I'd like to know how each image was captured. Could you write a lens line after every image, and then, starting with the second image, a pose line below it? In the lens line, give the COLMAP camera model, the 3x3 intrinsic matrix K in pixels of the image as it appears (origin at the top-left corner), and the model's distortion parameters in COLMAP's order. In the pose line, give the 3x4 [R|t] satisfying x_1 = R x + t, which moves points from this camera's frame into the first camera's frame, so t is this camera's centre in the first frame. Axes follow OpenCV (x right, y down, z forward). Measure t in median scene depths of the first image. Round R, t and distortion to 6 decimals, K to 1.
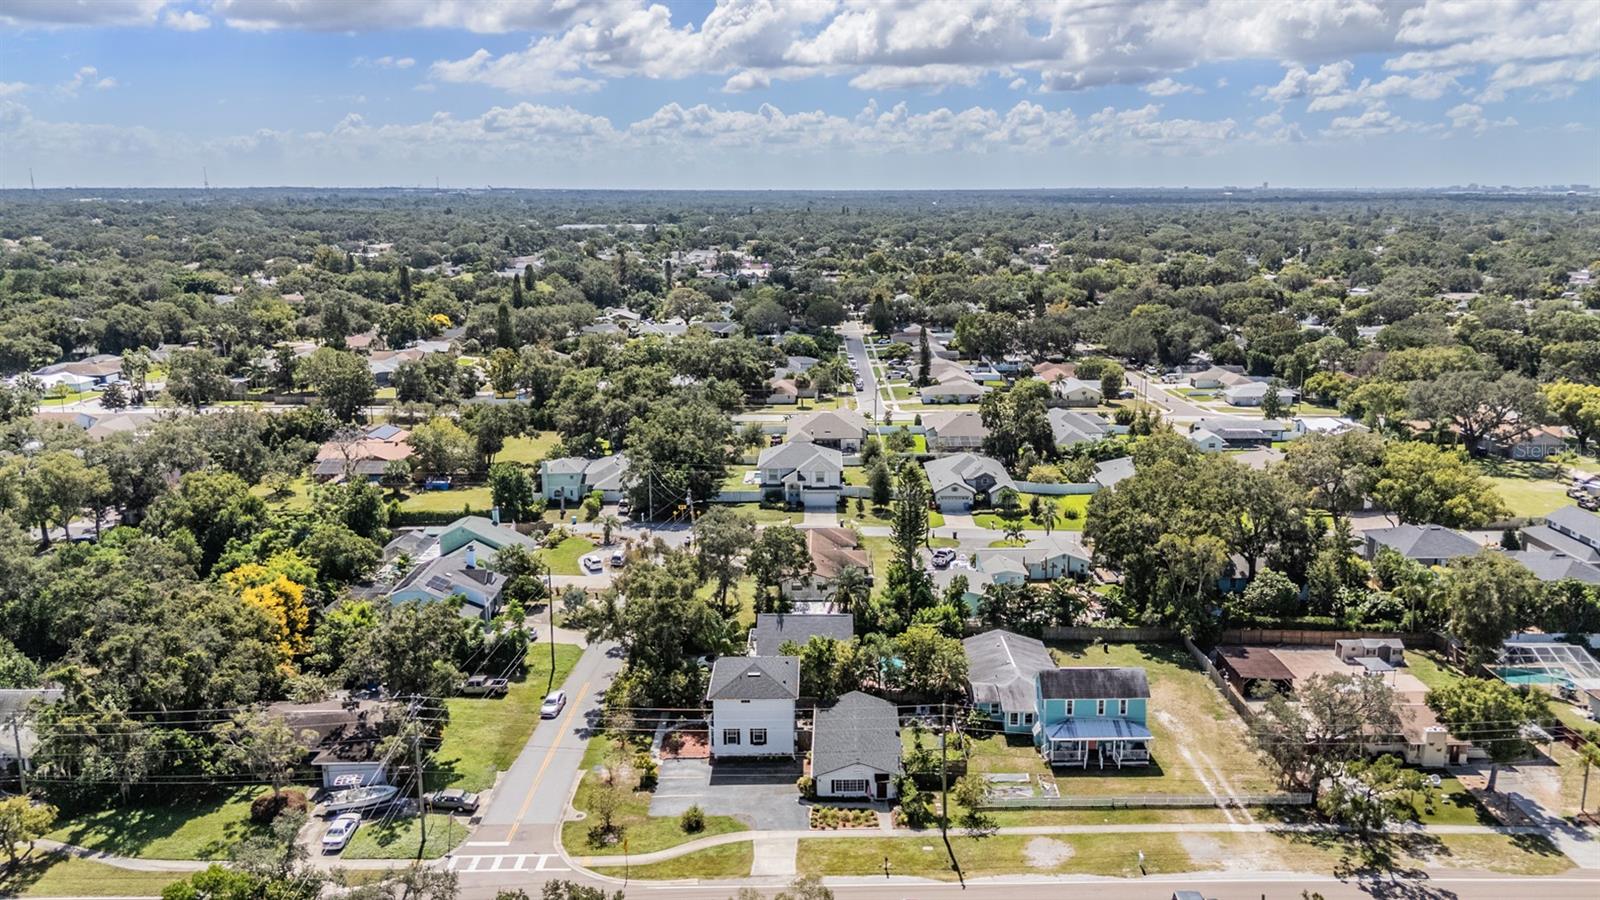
lens RADIAL K [[1154.3, 0, 800.0], [0, 1154.3, 450.0], [0, 0, 1]] dist [0.144024, -0.150674]
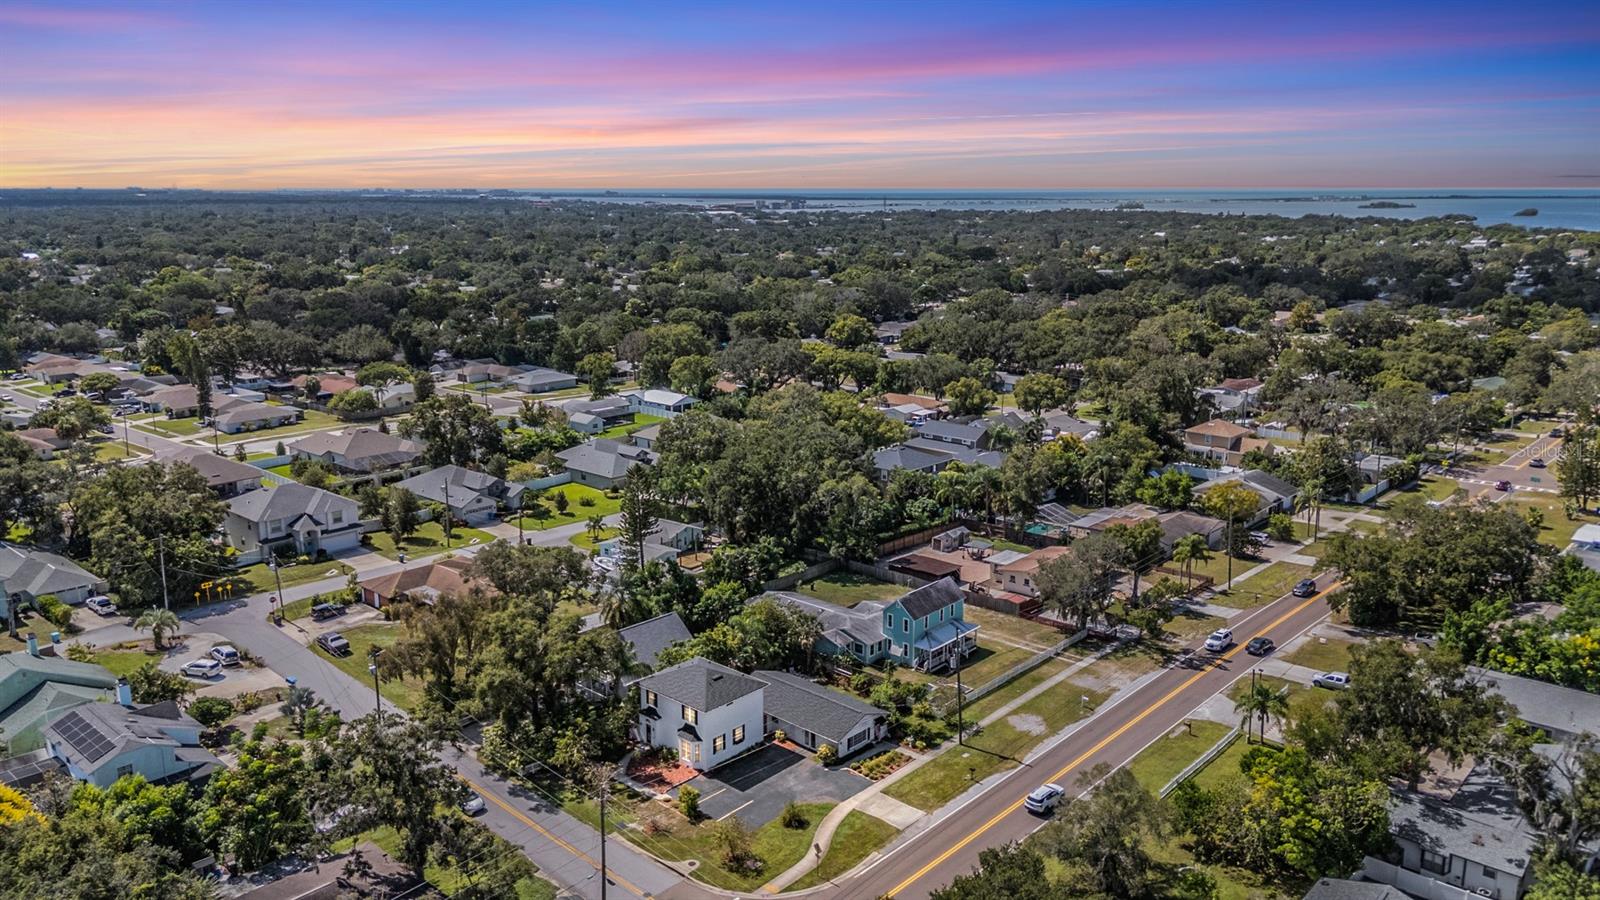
lens RADIAL K [[1154.3, 0, 800.0], [0, 1154.3, 450.0], [0, 0, 1]] dist [0.144024, -0.150674]
pose [[0.694847, -0.160977, 0.700909, -0.601517], [0.162065, 0.984606, 0.065469, -0.047118], [-0.700658, 0.068102, 0.710239, 0.215239]]
